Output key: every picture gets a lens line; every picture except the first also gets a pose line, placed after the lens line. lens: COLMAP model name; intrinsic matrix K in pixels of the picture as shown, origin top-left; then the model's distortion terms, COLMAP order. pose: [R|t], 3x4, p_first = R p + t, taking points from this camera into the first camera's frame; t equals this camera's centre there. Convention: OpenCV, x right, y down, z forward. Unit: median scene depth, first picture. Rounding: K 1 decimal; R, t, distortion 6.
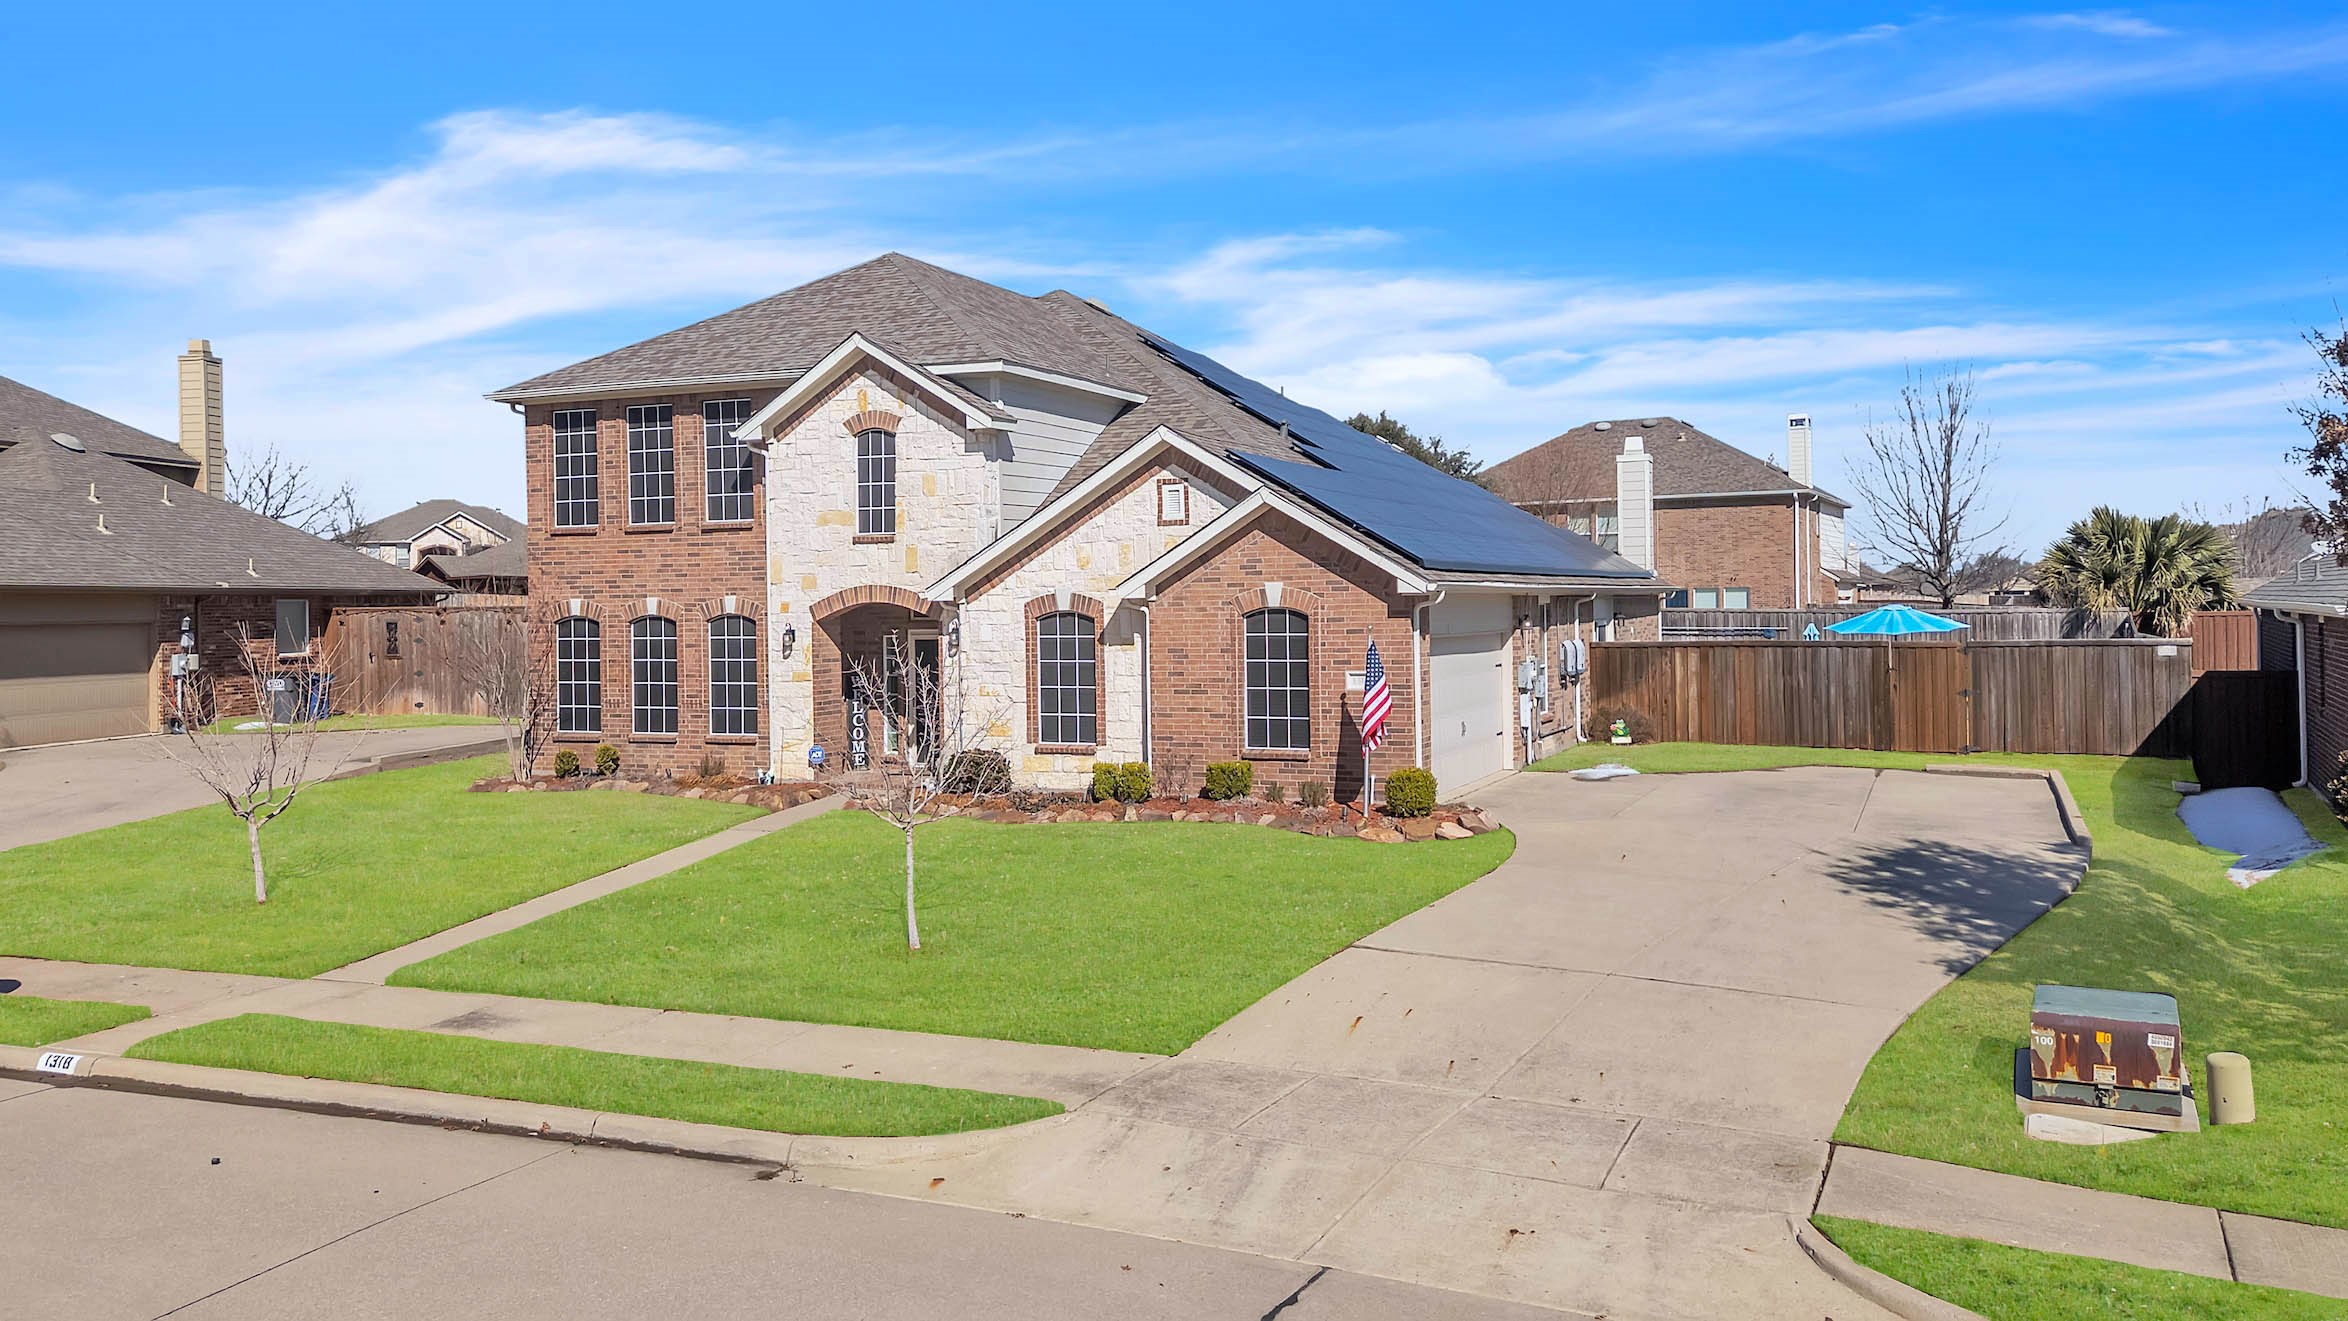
lens RADIAL K [[1725.0, 0, 1176.3], [0, 1725.0, 635.4], [0, 0, 1]] dist [0.038513, -0.020288]
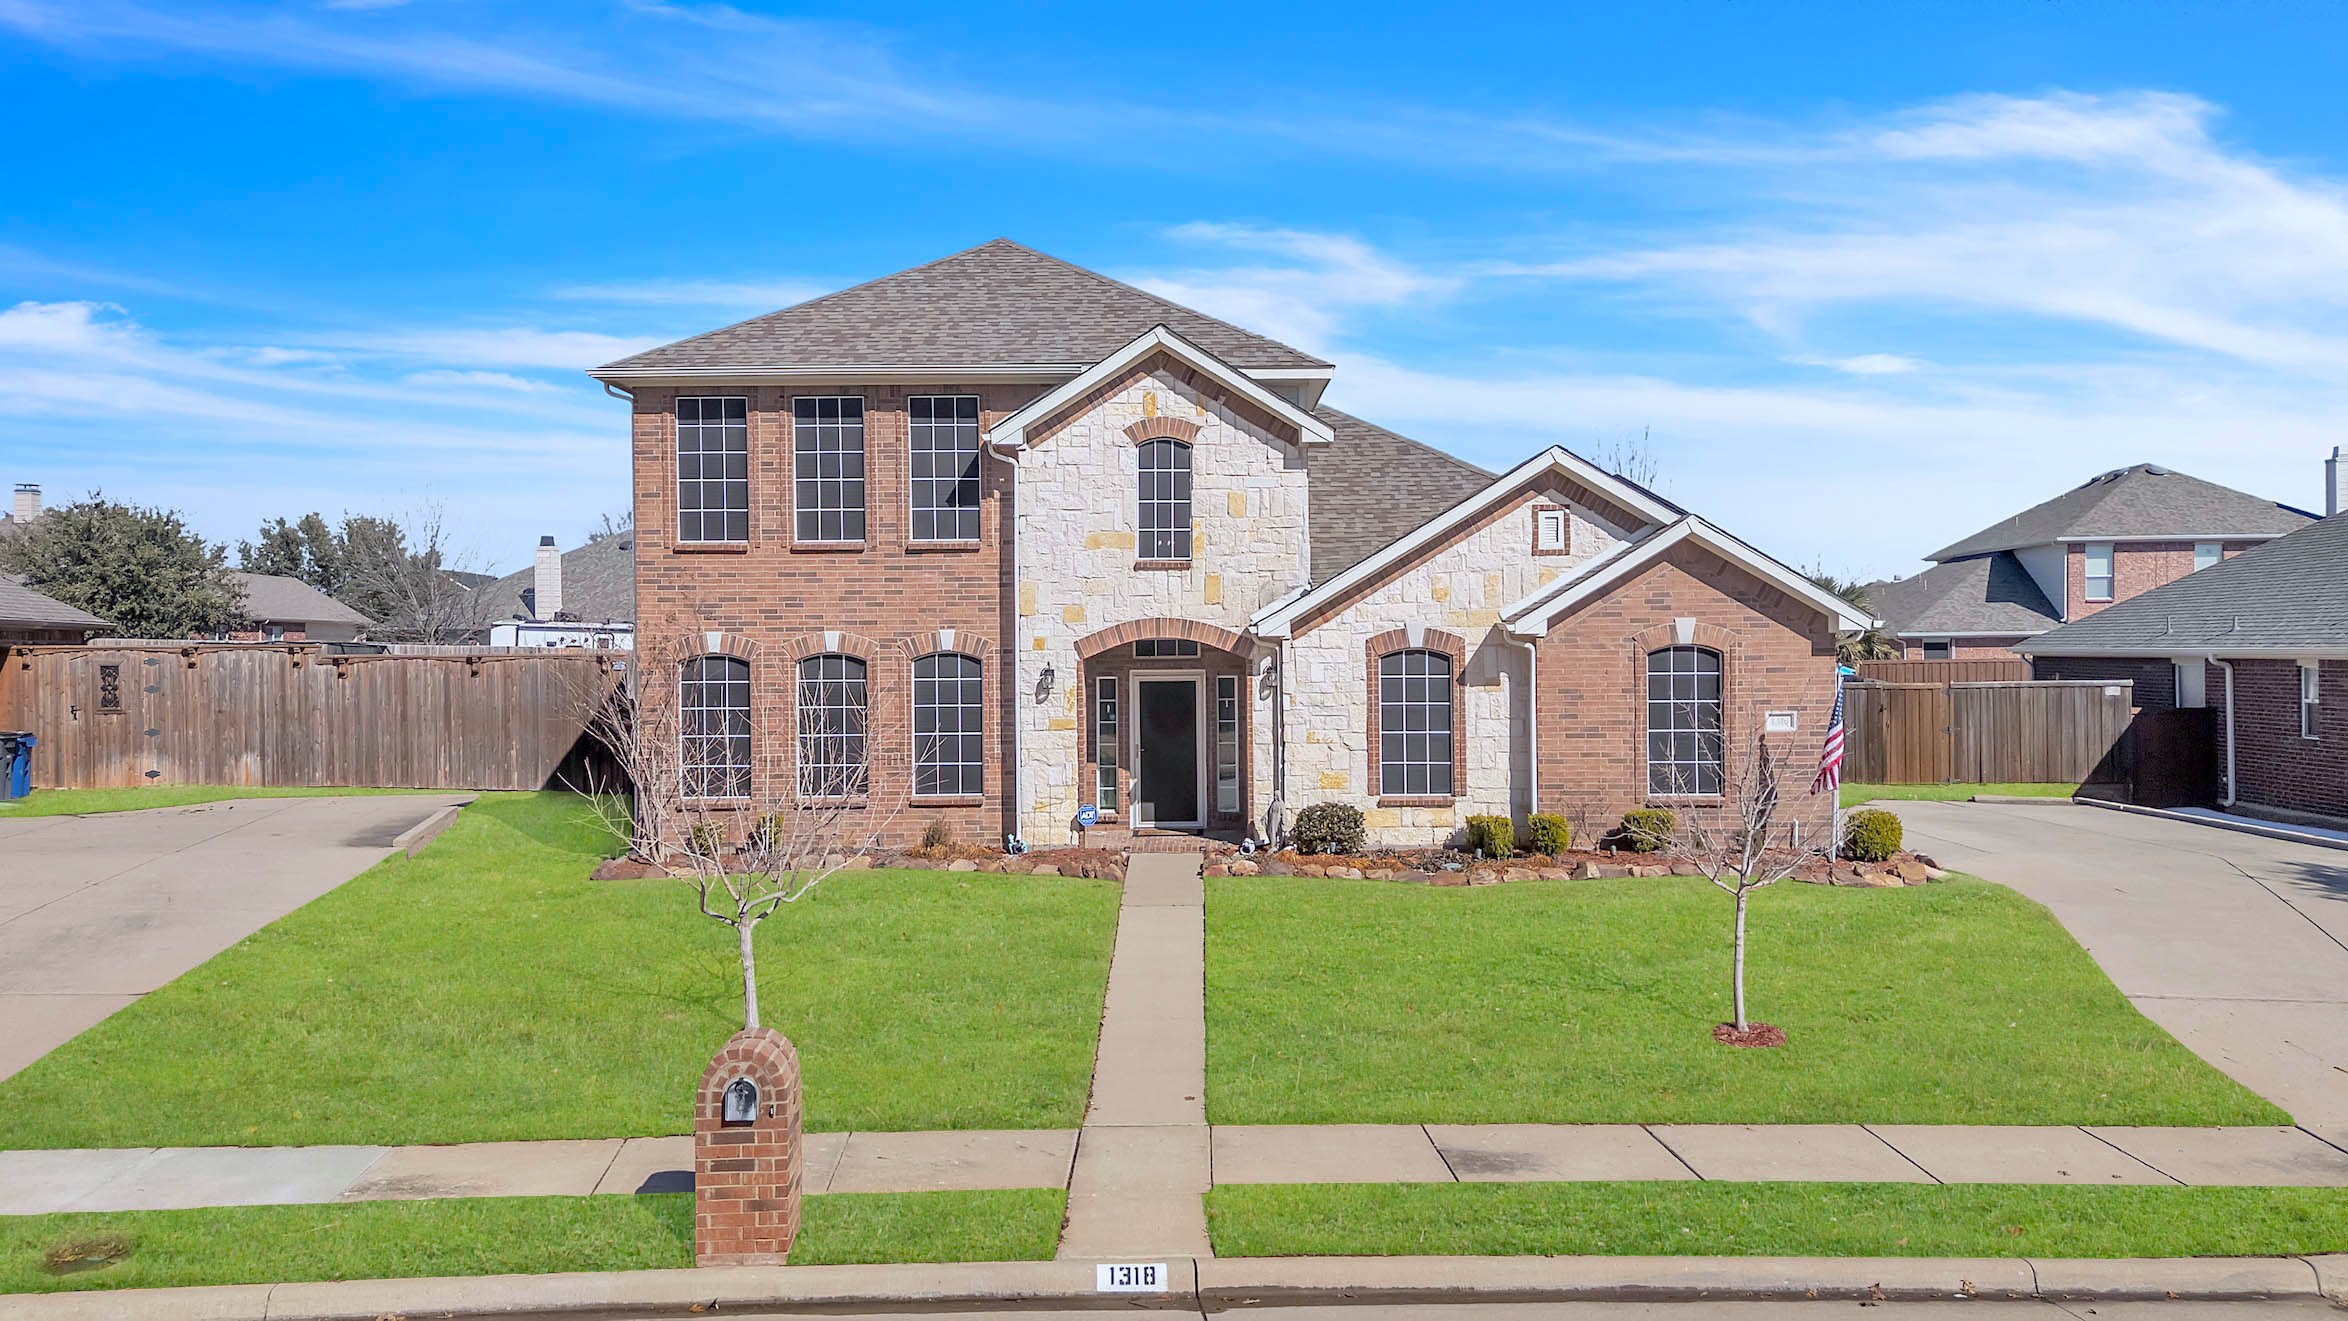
lens RADIAL K [[1725.0, 0, 1172.1], [0, 1725.0, 668.7], [0, 0, 1]] dist [0.038513, -0.020288]
pose [[0.930750, 0.001089, 0.365655, -0.483841], [0.002965, 0.999940, -0.010526, 0.005370], [-0.365644, 0.010881, 0.930691, 0.193103]]
